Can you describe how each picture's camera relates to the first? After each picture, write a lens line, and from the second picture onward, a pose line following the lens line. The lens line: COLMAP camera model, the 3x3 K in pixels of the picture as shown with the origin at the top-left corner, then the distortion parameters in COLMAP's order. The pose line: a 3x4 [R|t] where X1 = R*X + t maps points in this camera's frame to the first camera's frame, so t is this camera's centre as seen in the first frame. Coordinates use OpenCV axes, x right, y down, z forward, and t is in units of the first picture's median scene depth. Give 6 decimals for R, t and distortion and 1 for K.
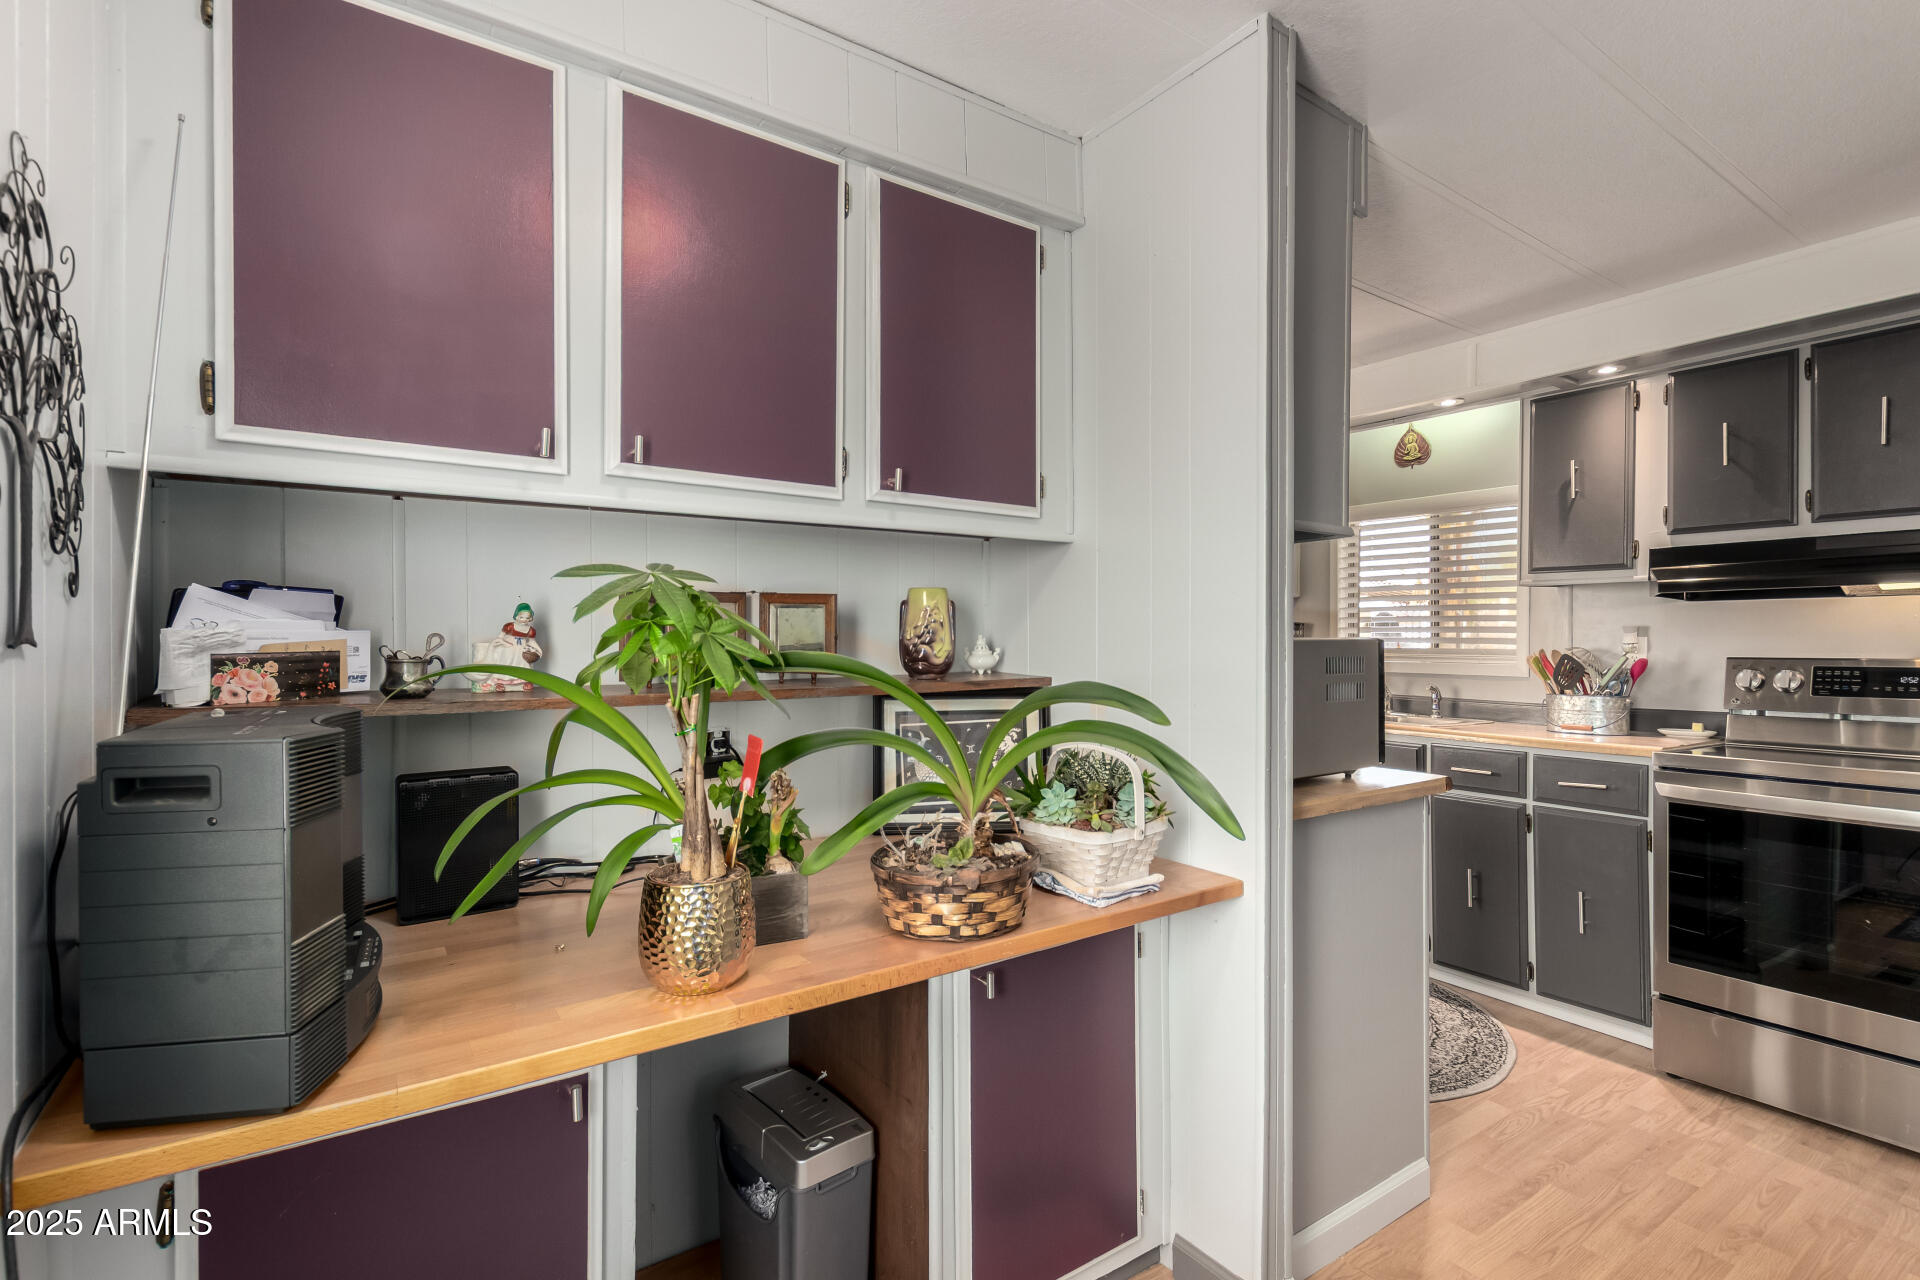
lens RADIAL K [[912.5, 0, 960.0], [0, 912.5, 640.0], [0, 0, 1]] dist [0.000848, 0.000038]
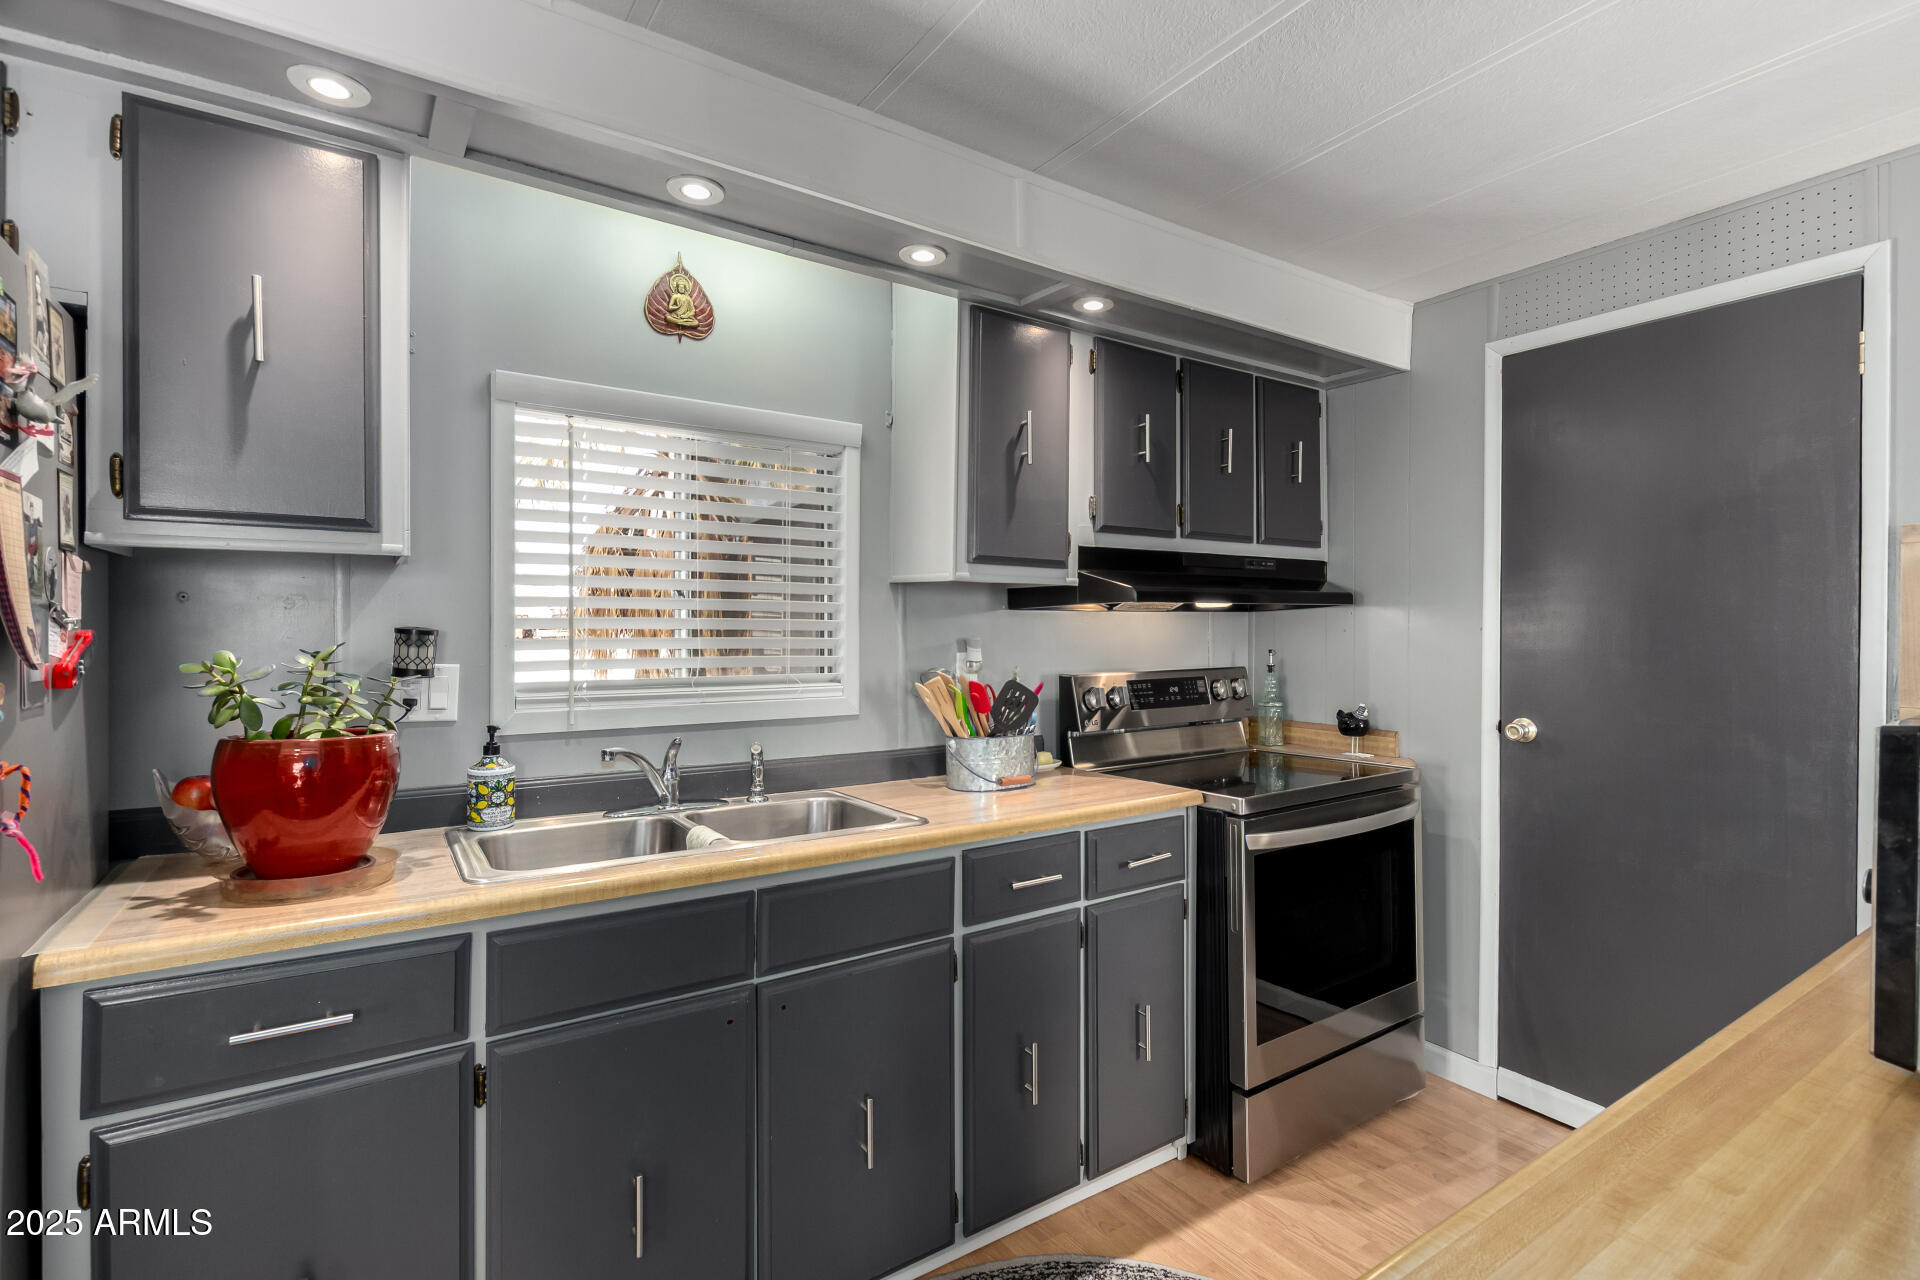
lens RADIAL K [[887.5, 0, 960.0], [0, 887.5, 640.0], [0, 0, 1]] dist [0.003141, 0.000189]
pose [[0.010256, -0.008284, 0.999913, -0.032955], [0.000994, 0.999965, 0.008274, -0.023935], [-0.999947, 0.000909, 0.010264, 1.119956]]
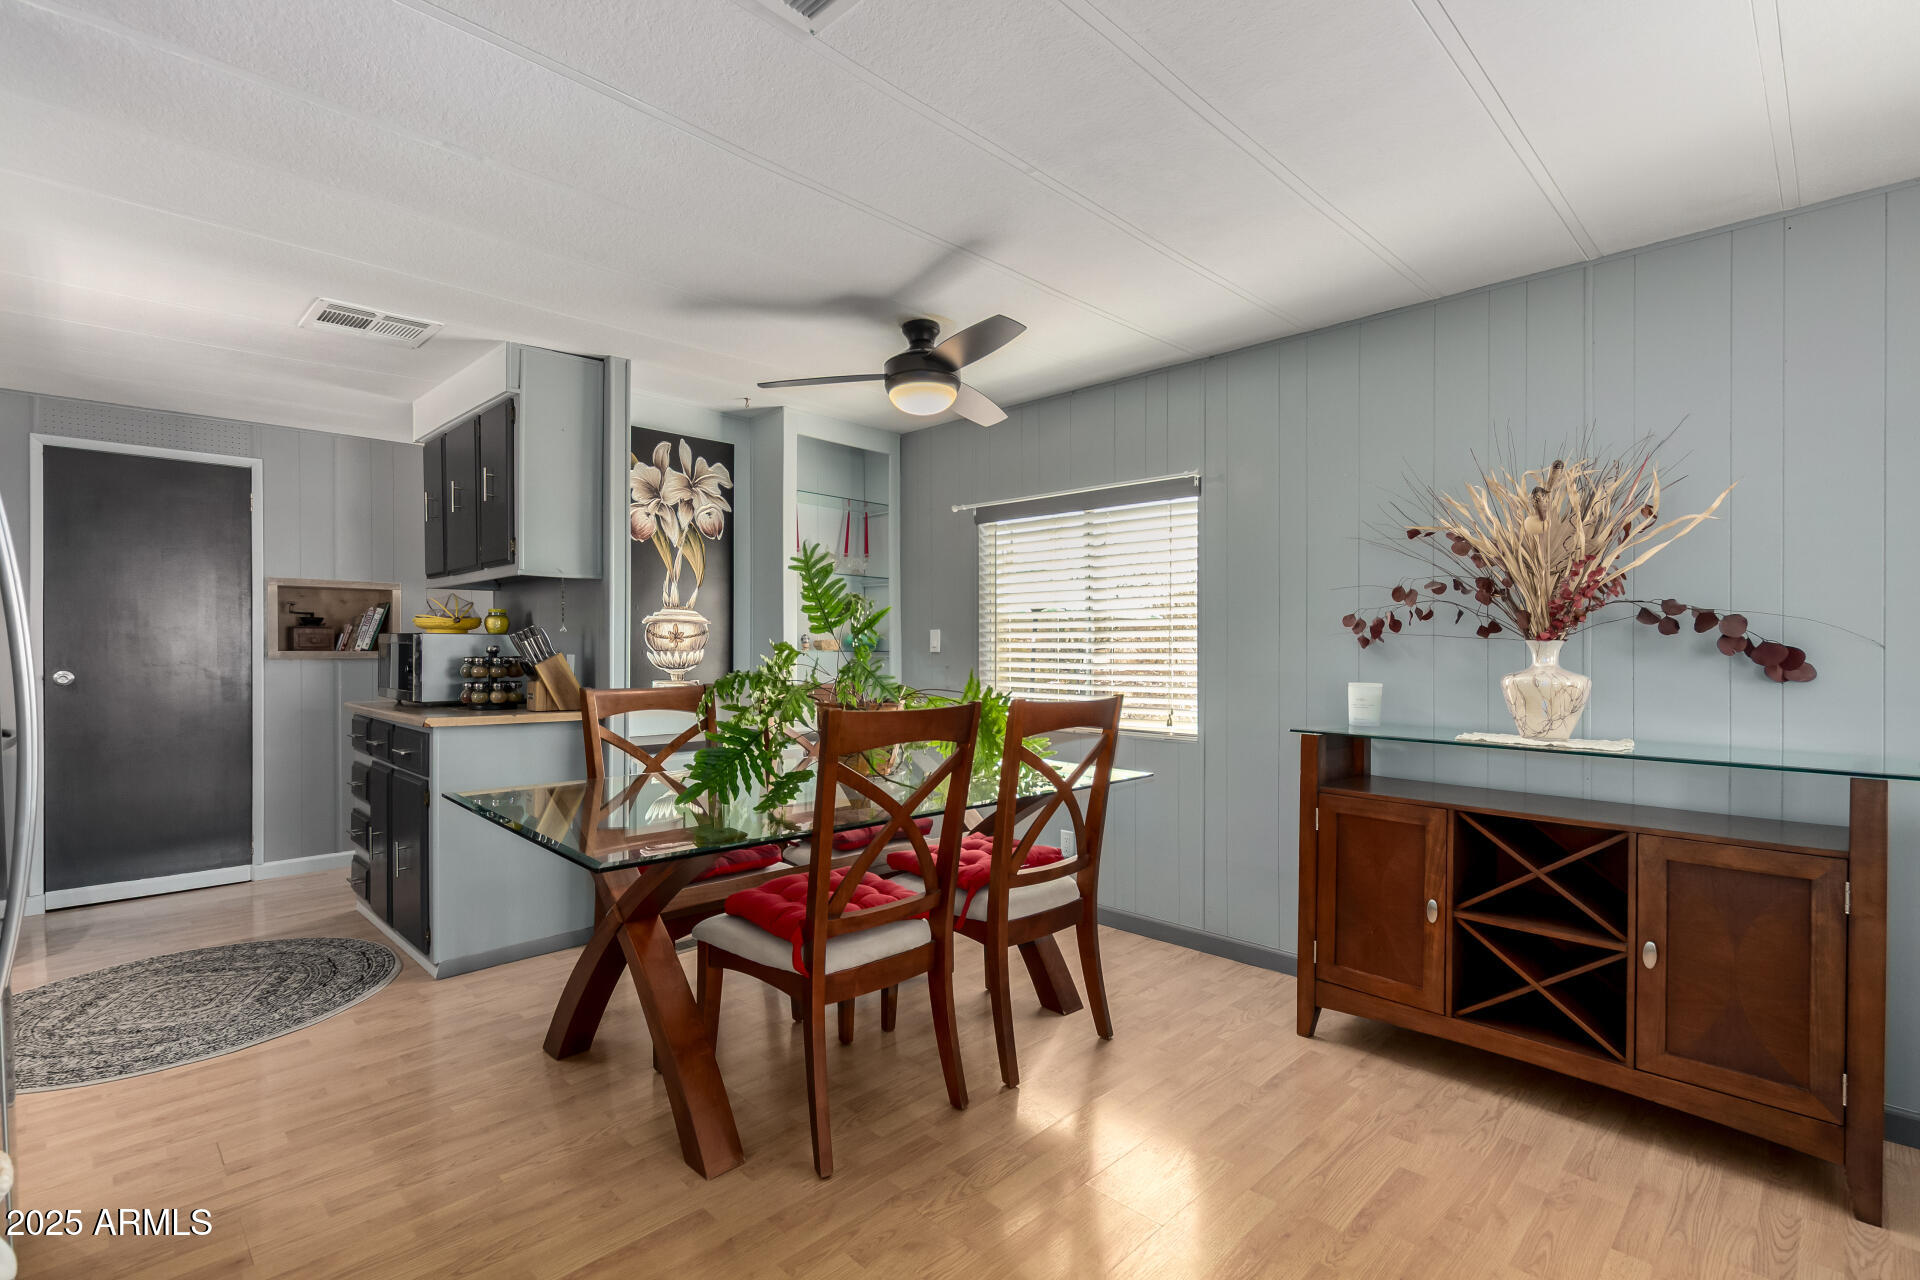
lens RADIAL K [[887.5, 0, 960.0], [0, 887.5, 640.0], [0, 0, 1]] dist [0.003141, 0.000189]
pose [[-0.983018, 0.003735, -0.183469, -0.297264], [0.003391, 0.999992, 0.002186, 0.011110], [0.183476, 0.001527, -0.983023, 2.208128]]
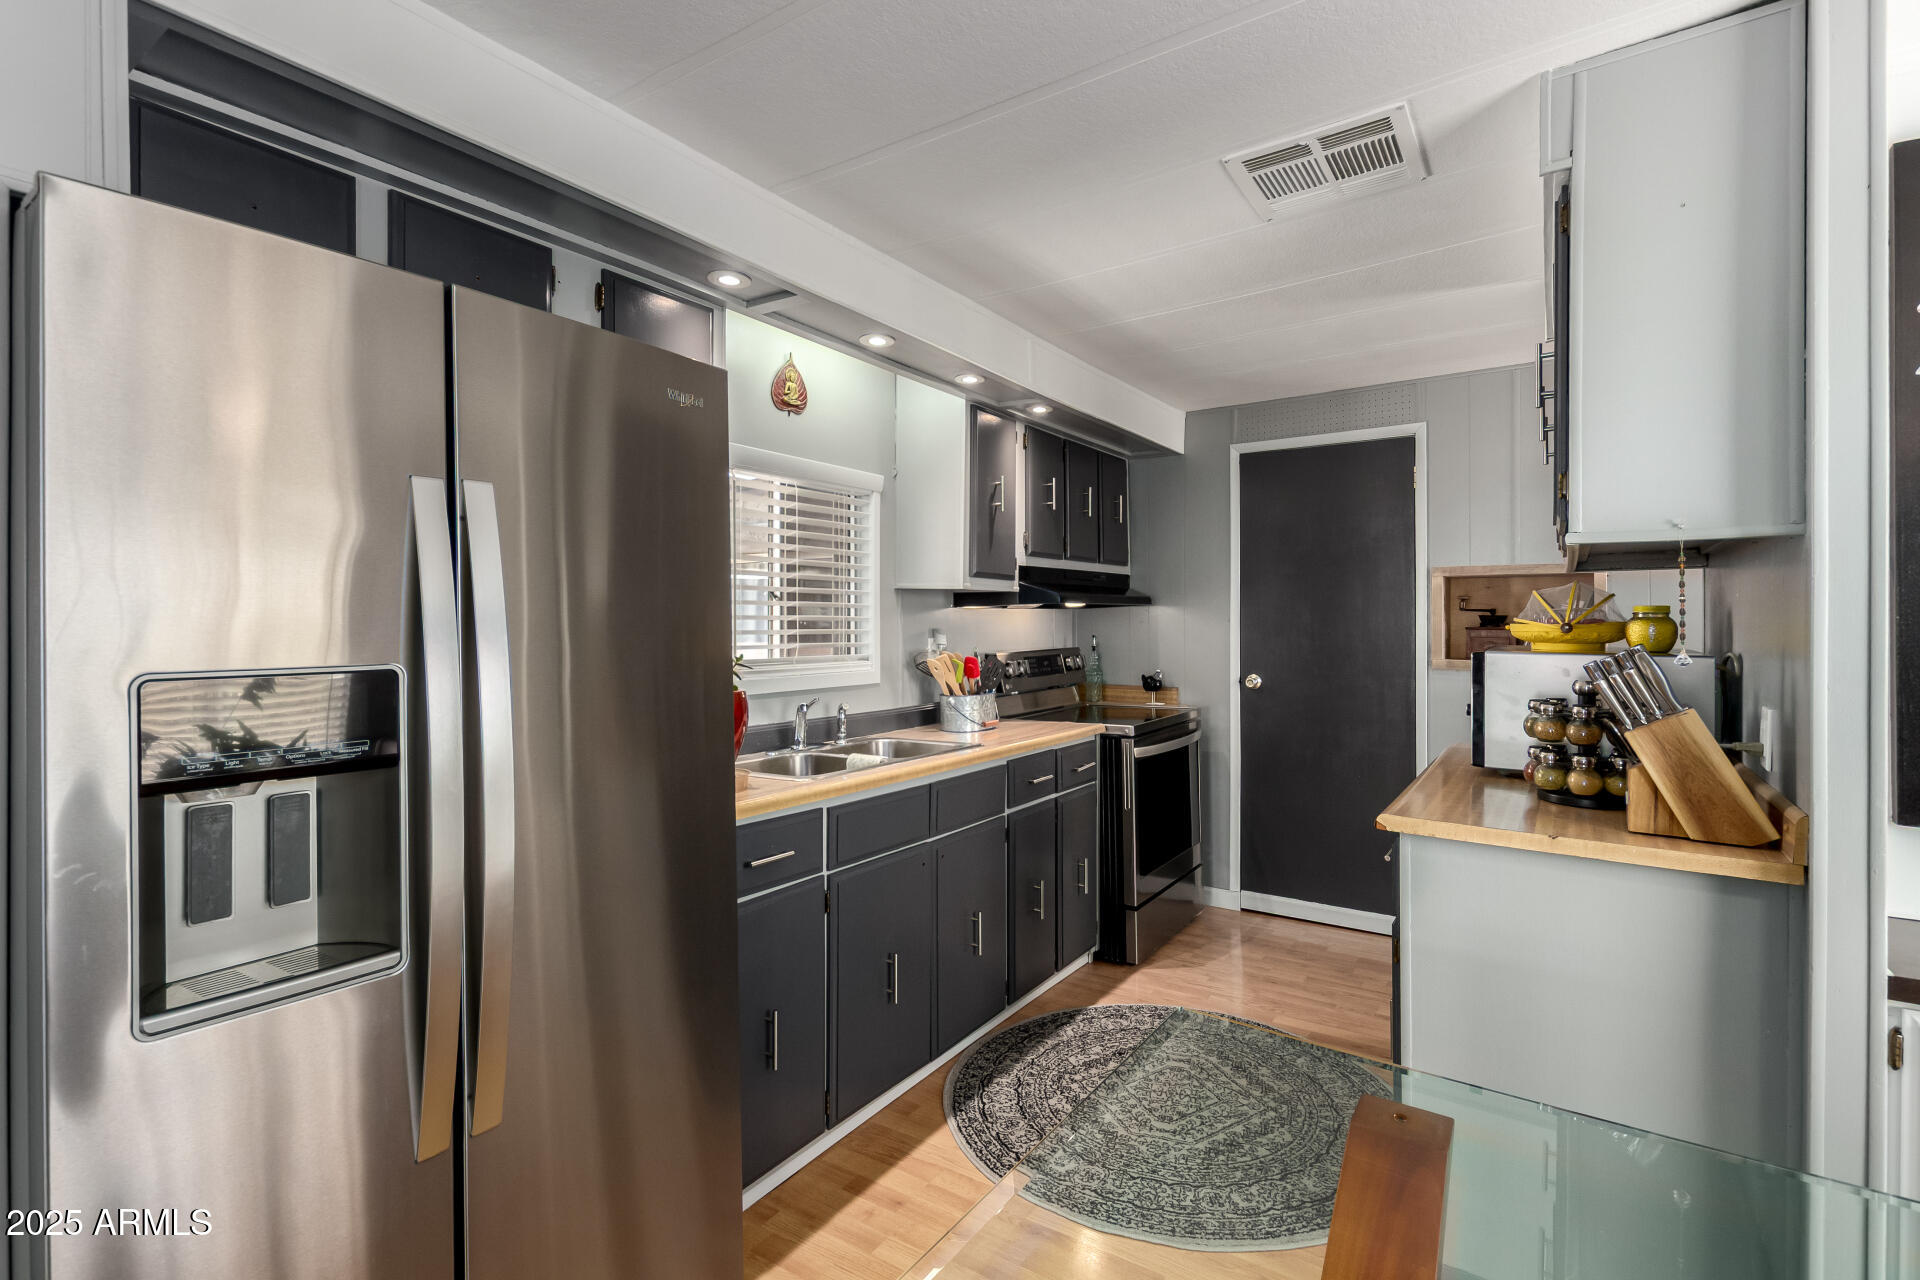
lens RADIAL K [[897.7, 0, 962.1], [0, 897.7, 625.4], [0, 0, 1]] dist [0.000202, -0.000072]
pose [[-0.370817, 0.001428, 0.928705, -0.320198], [0.005835, 0.999983, 0.000792, -0.022899], [-0.928688, 0.005713, -0.370819, 1.539705]]
